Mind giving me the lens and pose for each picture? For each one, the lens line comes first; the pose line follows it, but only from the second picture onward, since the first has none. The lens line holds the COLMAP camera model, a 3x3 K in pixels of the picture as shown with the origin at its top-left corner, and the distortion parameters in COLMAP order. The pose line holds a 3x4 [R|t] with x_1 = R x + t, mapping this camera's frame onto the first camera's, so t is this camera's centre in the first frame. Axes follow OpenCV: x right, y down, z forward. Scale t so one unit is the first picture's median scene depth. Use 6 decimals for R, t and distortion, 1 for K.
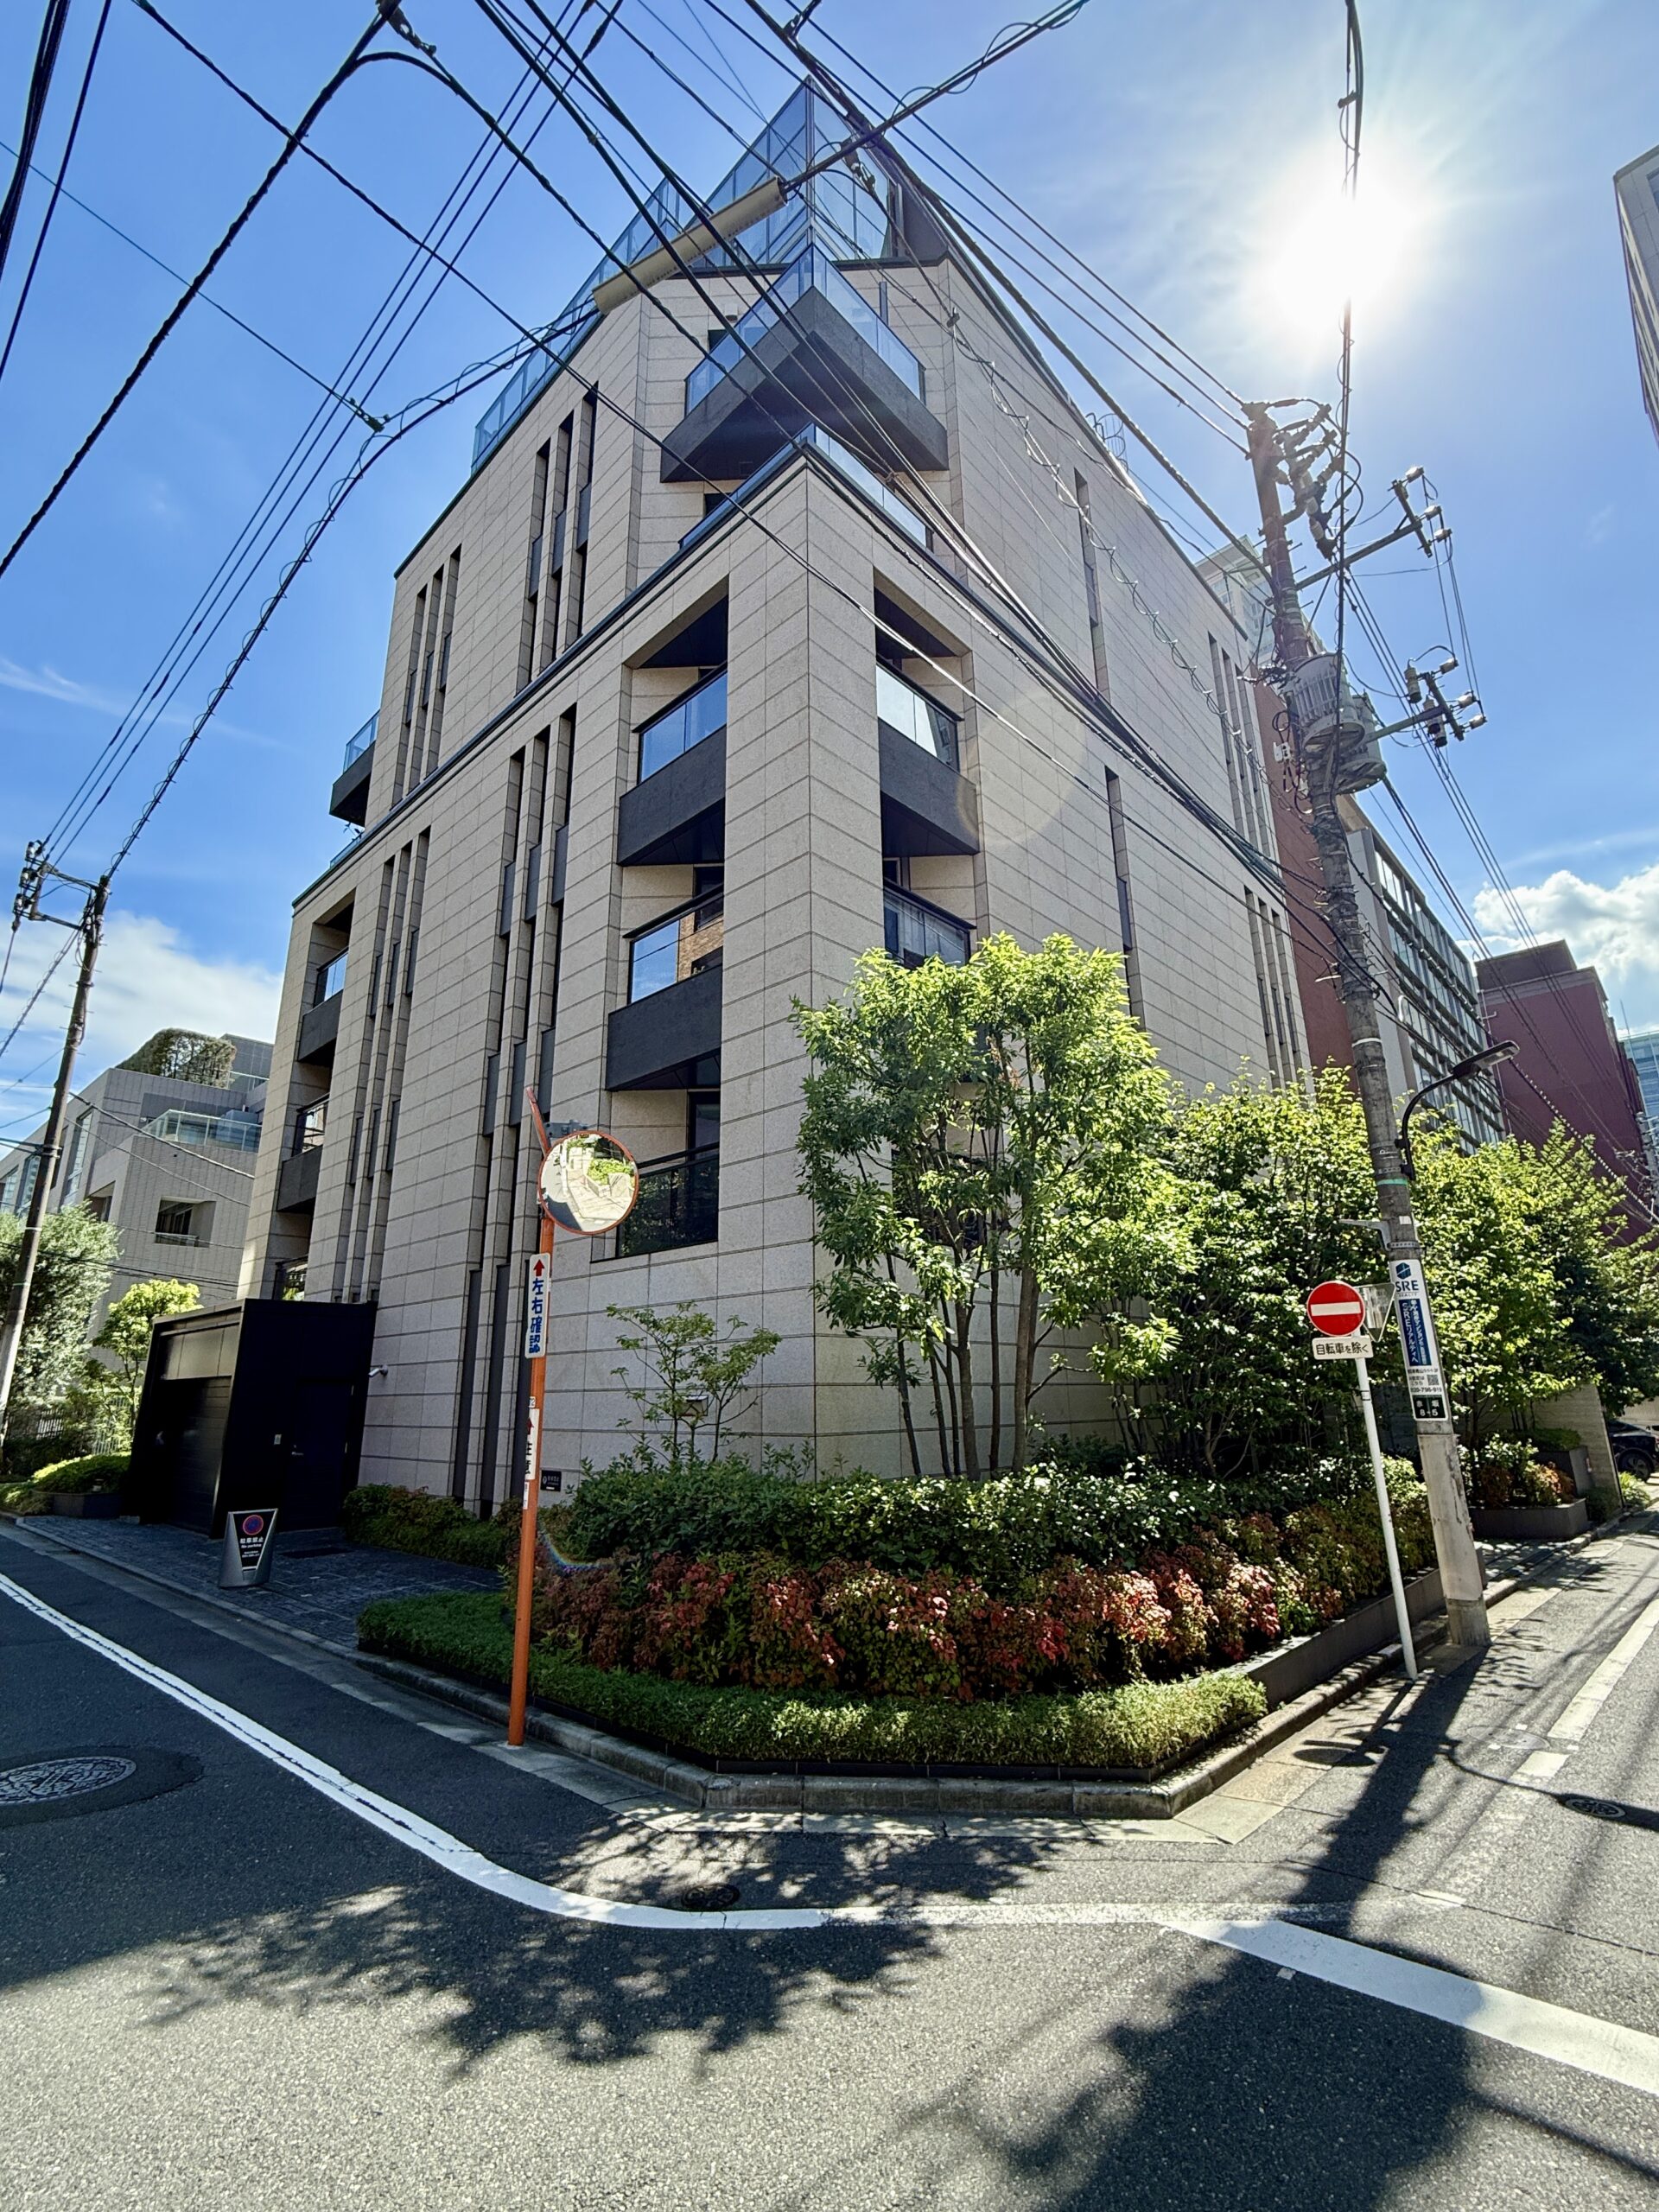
lens RADIAL K [[988.8, 0, 829.4], [0, 988.8, 1113.6], [0, 0, 1]] dist [0.004719, -0.000452]
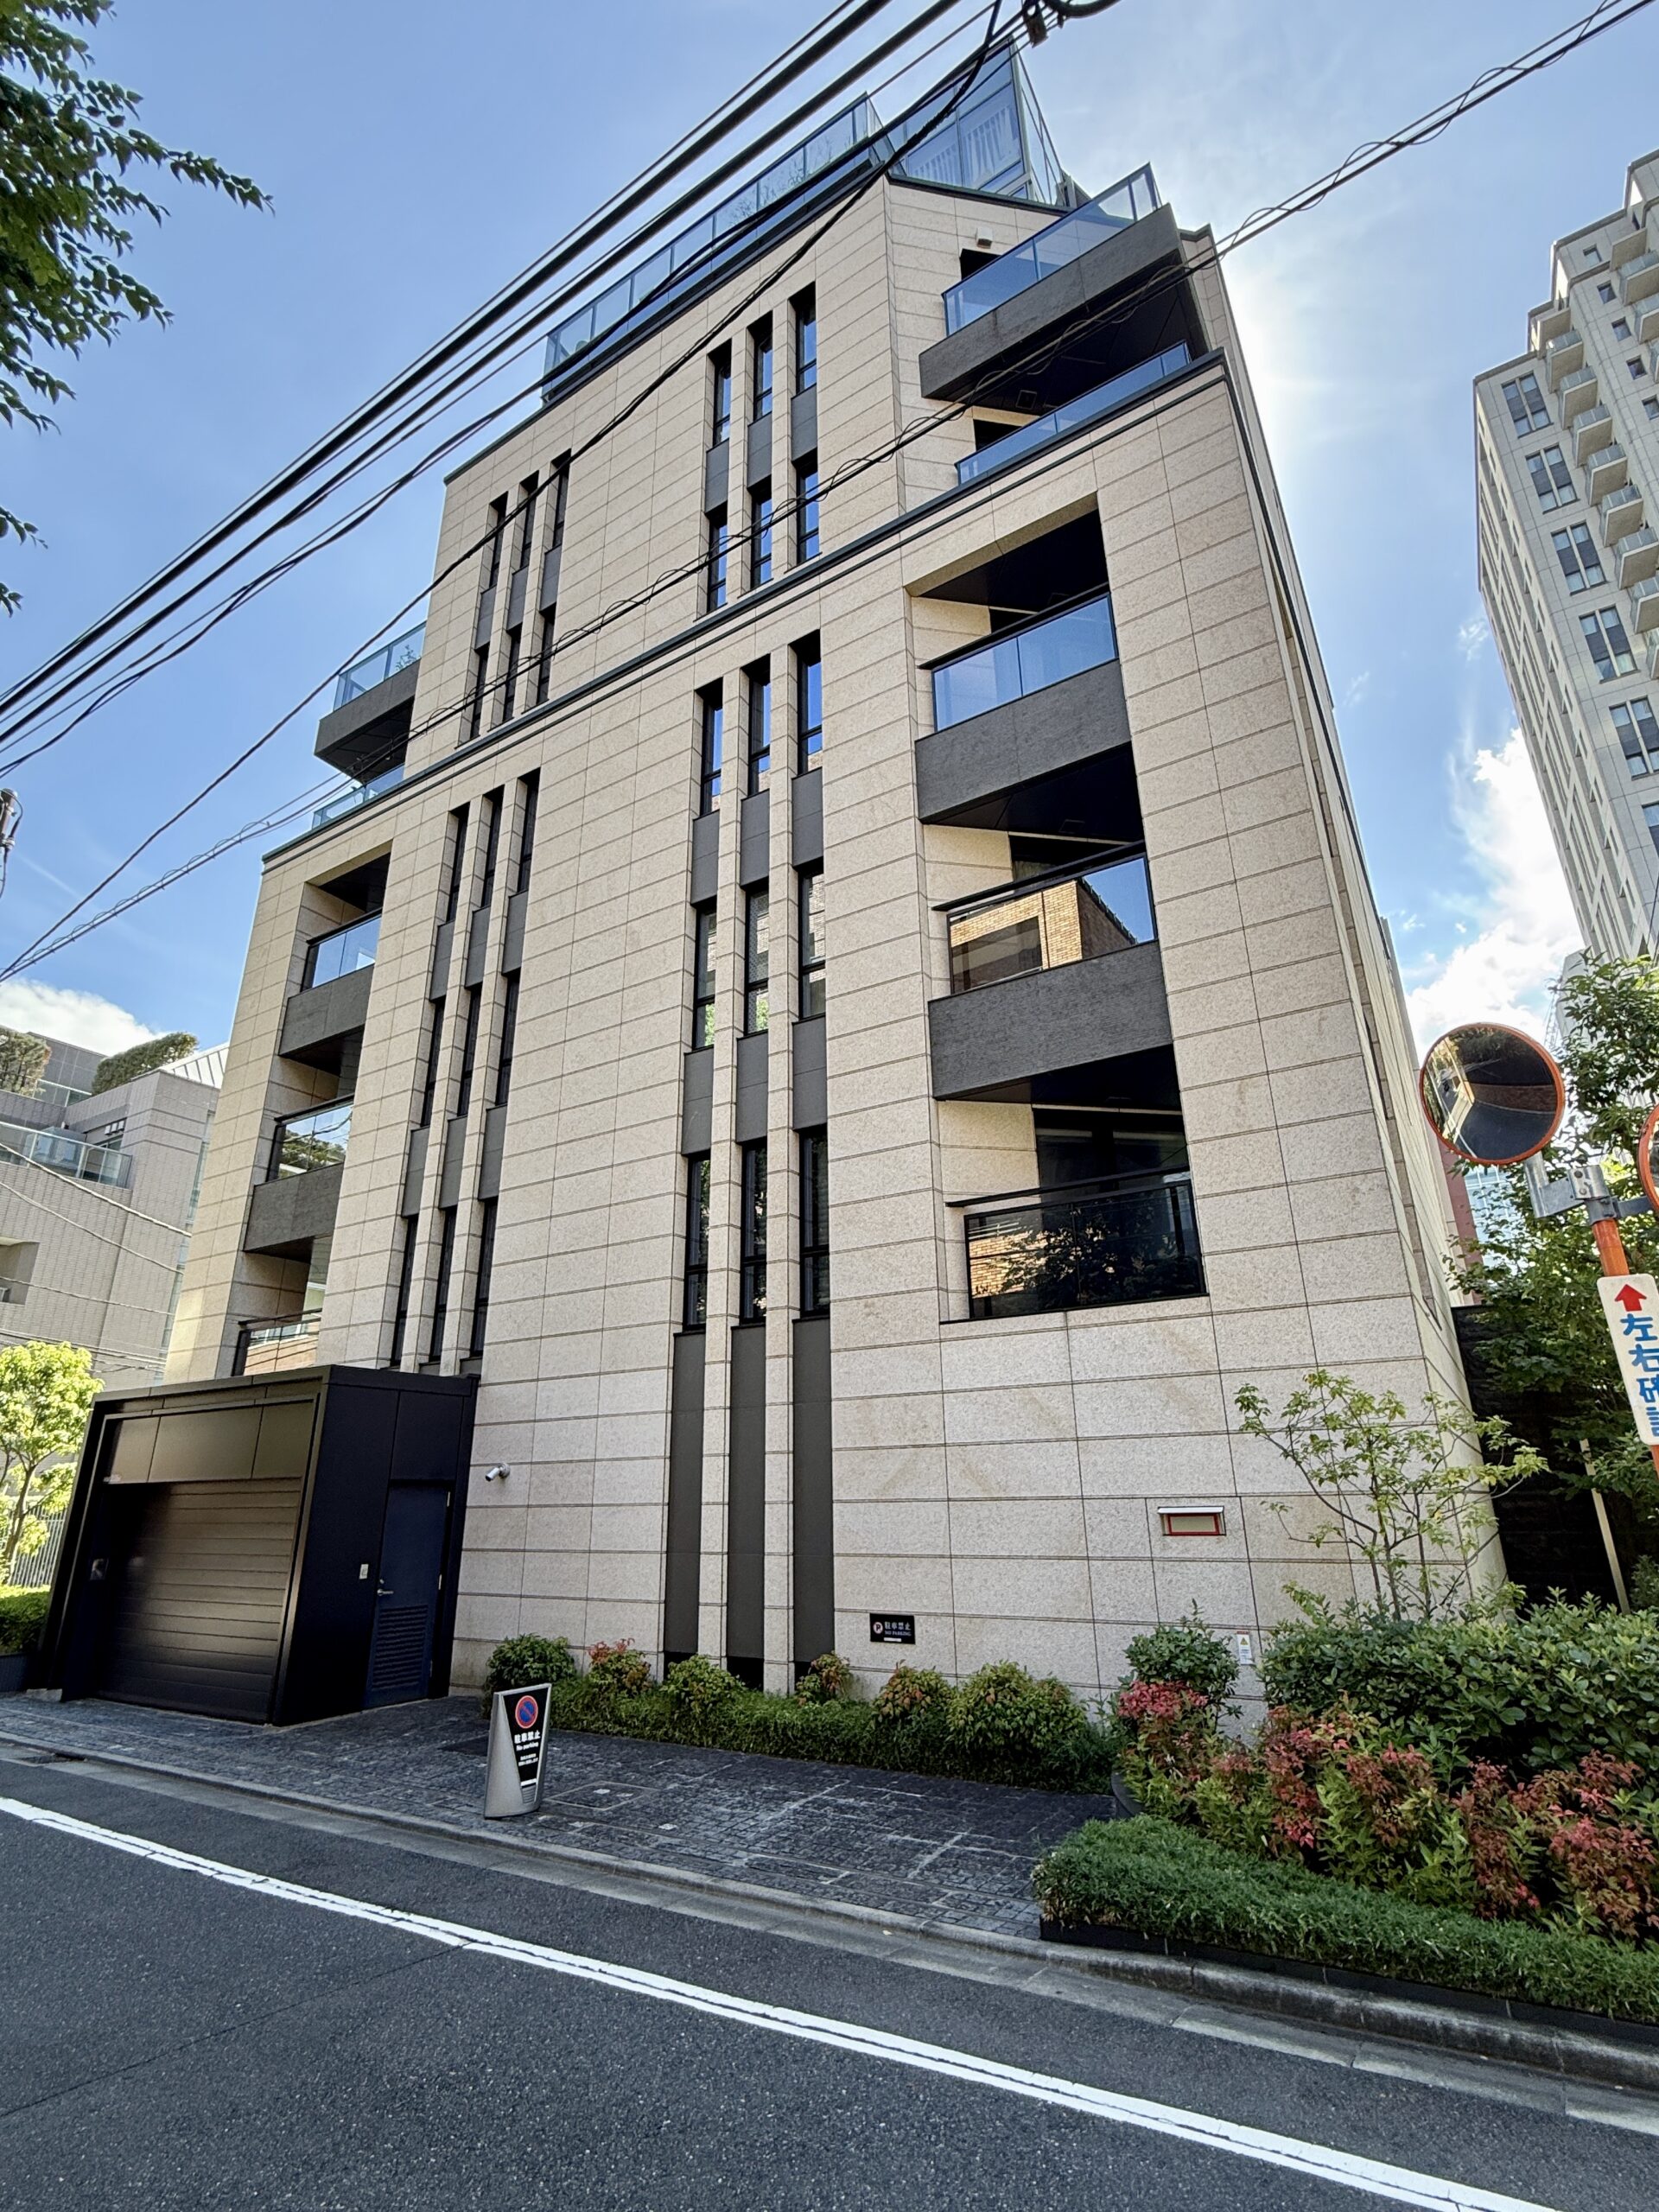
lens RADIAL K [[1057.8, 0, 828.4], [0, 1057.8, 1103.0], [0, 0, 1]] dist [-0.001592, 0.001232]
pose [[0.980348, 0.068445, 0.185019, -0.391578], [-0.052379, 0.994529, -0.090377, 0.050349], [-0.190193, 0.078910, 0.978570, 0.181497]]
